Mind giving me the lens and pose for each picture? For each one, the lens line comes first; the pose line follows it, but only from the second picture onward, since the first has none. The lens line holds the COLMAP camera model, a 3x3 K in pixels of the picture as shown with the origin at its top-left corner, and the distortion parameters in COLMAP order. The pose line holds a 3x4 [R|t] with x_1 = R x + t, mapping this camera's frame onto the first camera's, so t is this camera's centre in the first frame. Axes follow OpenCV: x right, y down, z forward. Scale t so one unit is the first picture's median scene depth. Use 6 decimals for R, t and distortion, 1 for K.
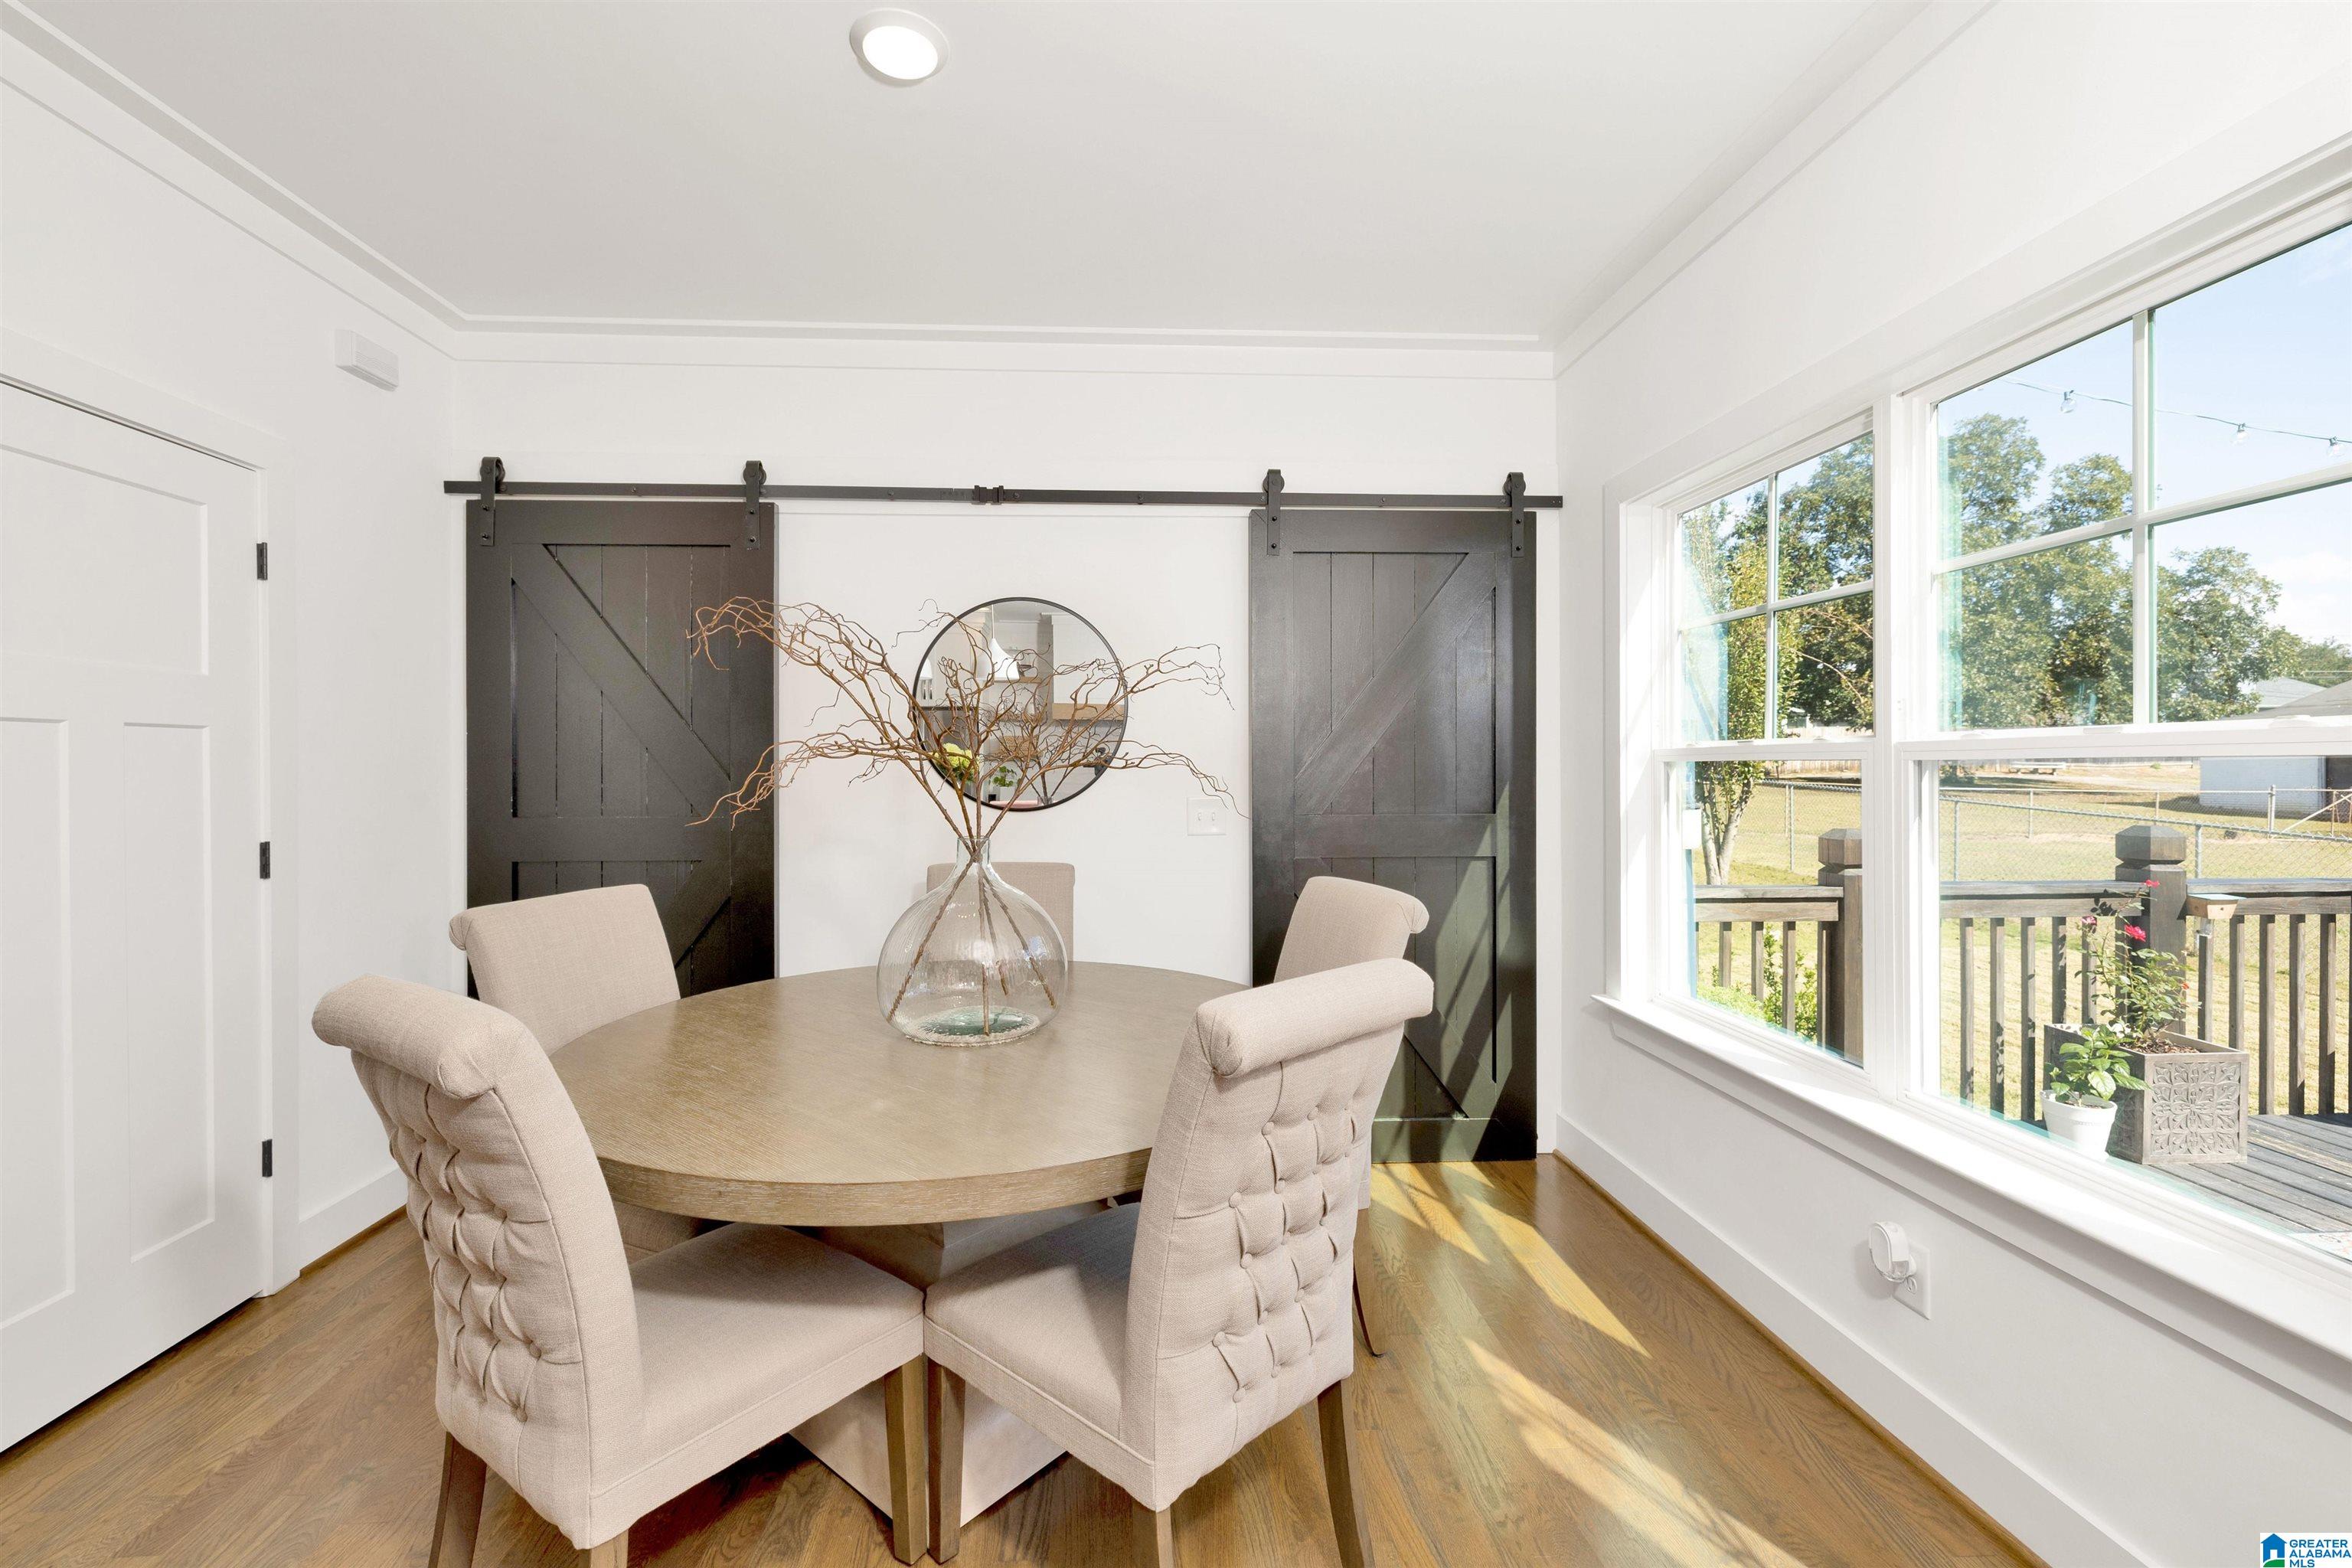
lens RADIAL K [[1010.4, 0, 1157.0], [0, 1010.4, 772.2], [0, 0, 1]] dist [0.001542, 0.000083]
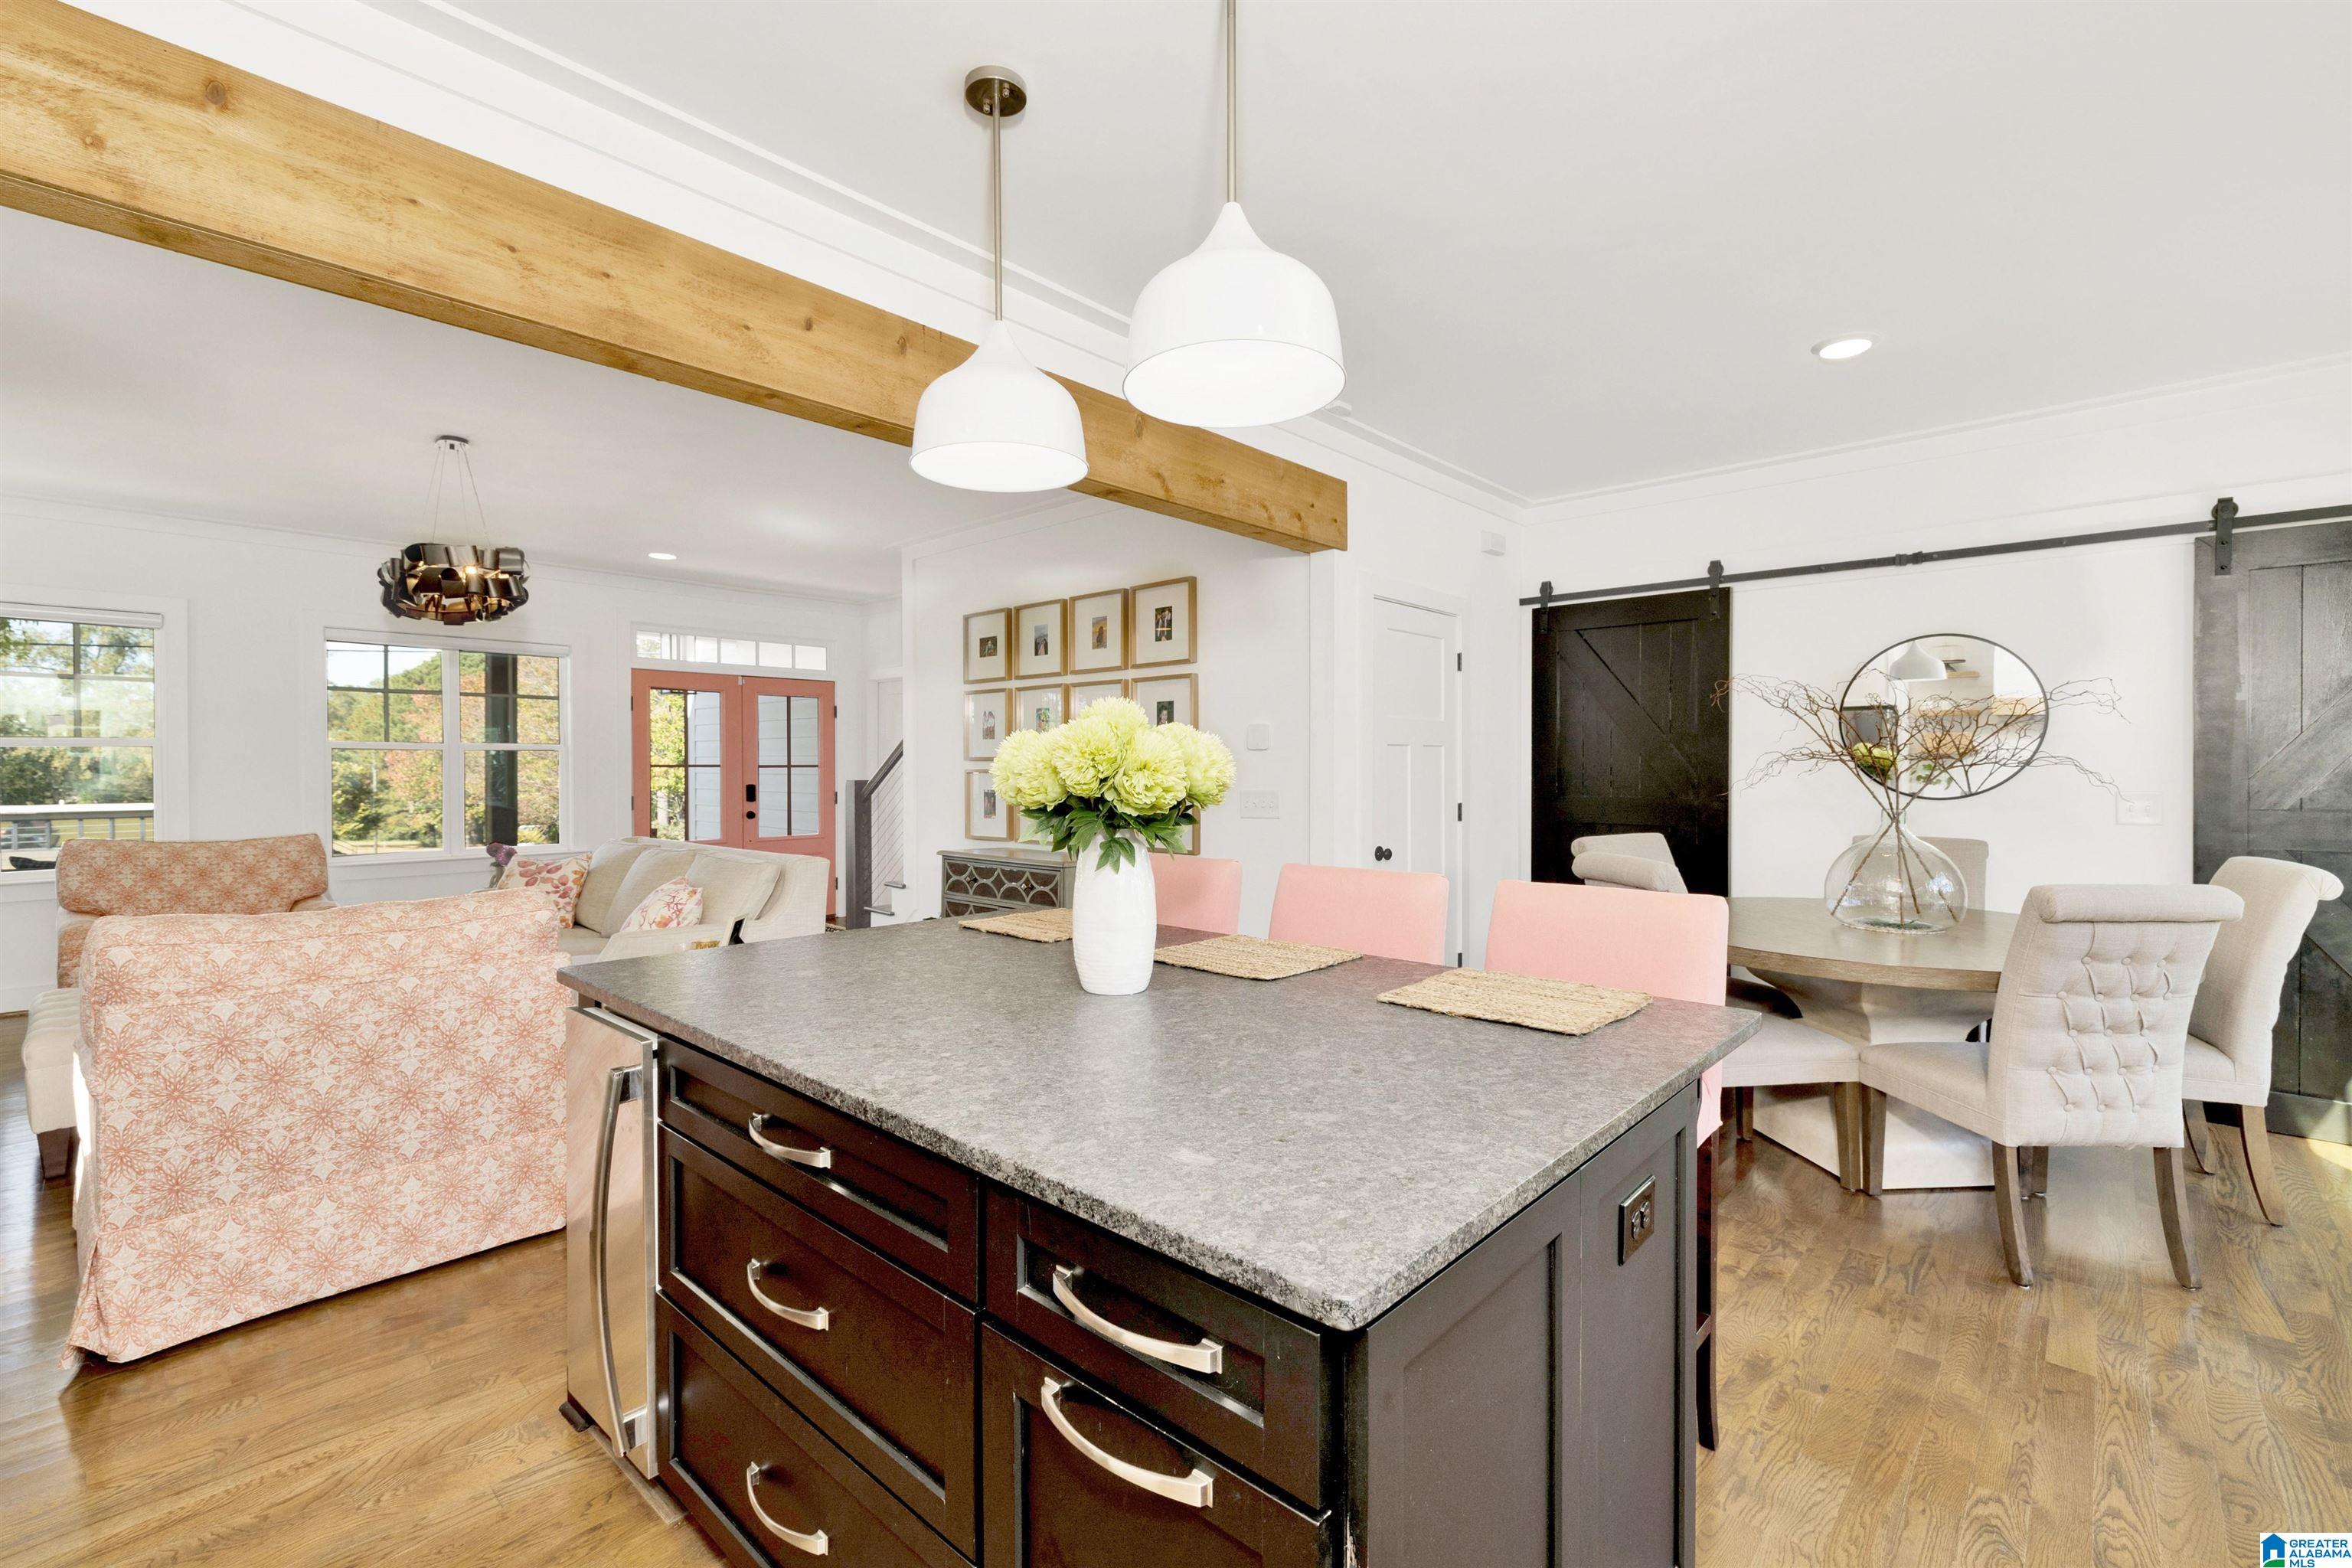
lens RADIAL K [[1010.4, 0, 1157.0], [0, 1010.4, 772.2], [0, 0, 1]] dist [0.001542, 0.000083]
pose [[0.692267, 0.007193, -0.721605, 0.115724], [-0.005001, 0.999974, 0.005170, 0.001709], [0.721624, 0.000030, 0.692285, -0.661600]]
